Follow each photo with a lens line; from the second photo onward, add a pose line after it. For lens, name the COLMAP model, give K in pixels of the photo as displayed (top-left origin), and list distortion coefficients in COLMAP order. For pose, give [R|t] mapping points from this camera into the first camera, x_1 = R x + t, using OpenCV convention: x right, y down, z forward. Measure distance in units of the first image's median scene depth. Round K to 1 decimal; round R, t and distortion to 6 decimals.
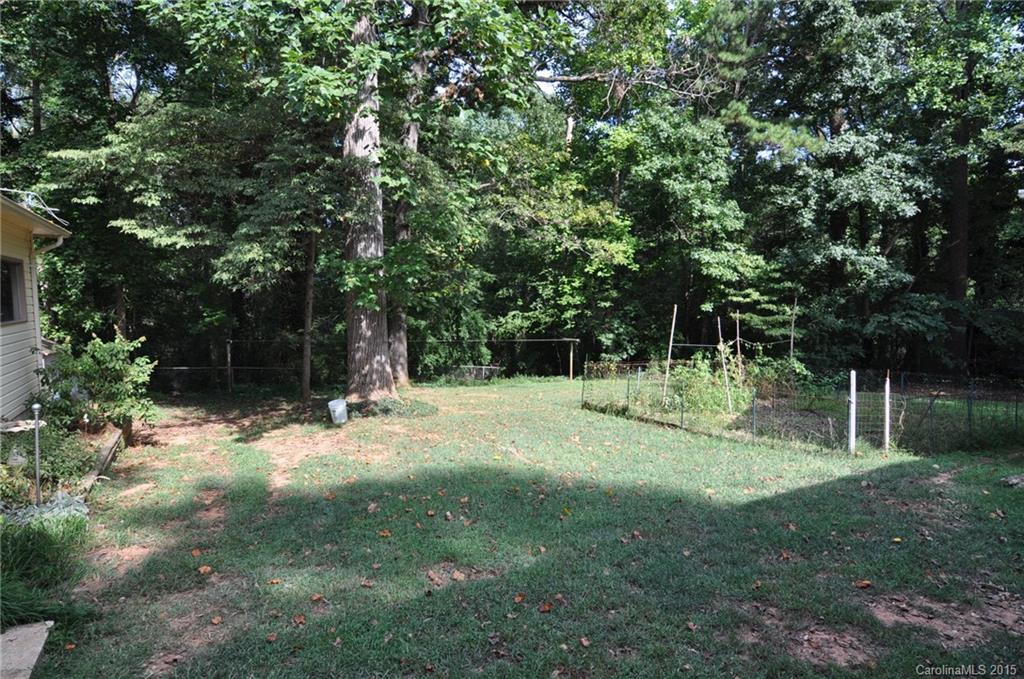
lens RADIAL K [[579.4, 0, 514.6], [0, 579.4, 340.0], [0, 0, 1]] dist [-0.004915, -0.001245]
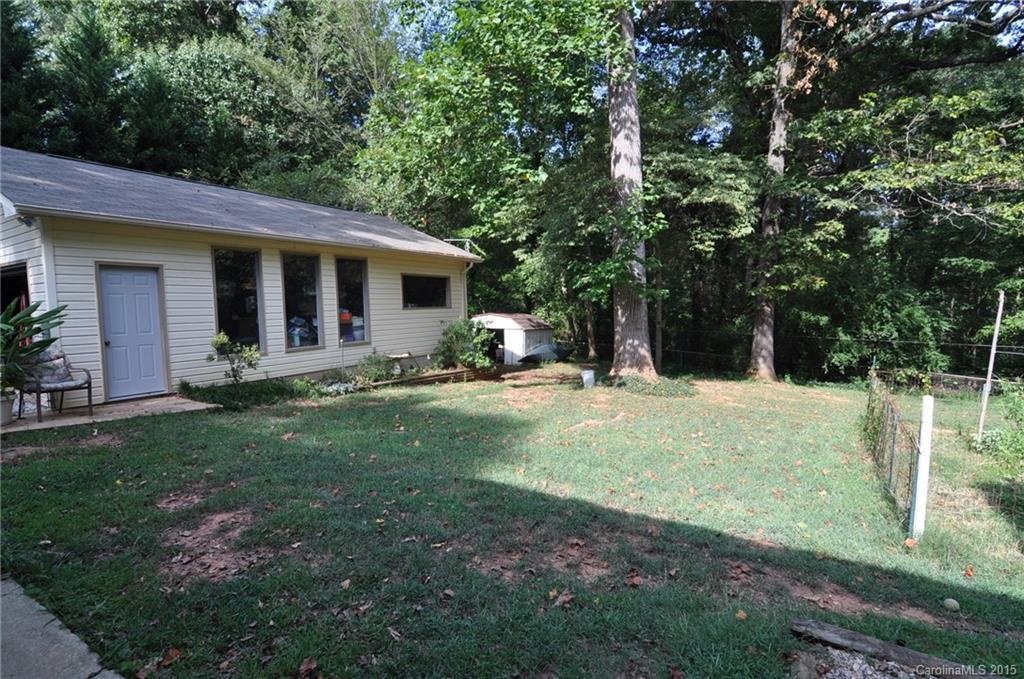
lens RADIAL K [[488.9, 0, 511.2], [0, 488.9, 342.2], [0, 0, 1]] dist [-0.009365, -0.004768]
pose [[0.476131, 0.062943, -0.877119, 0.536697], [-0.052458, 0.997692, 0.043120, 0.002742], [0.877808, 0.025481, 0.478334, 0.297916]]
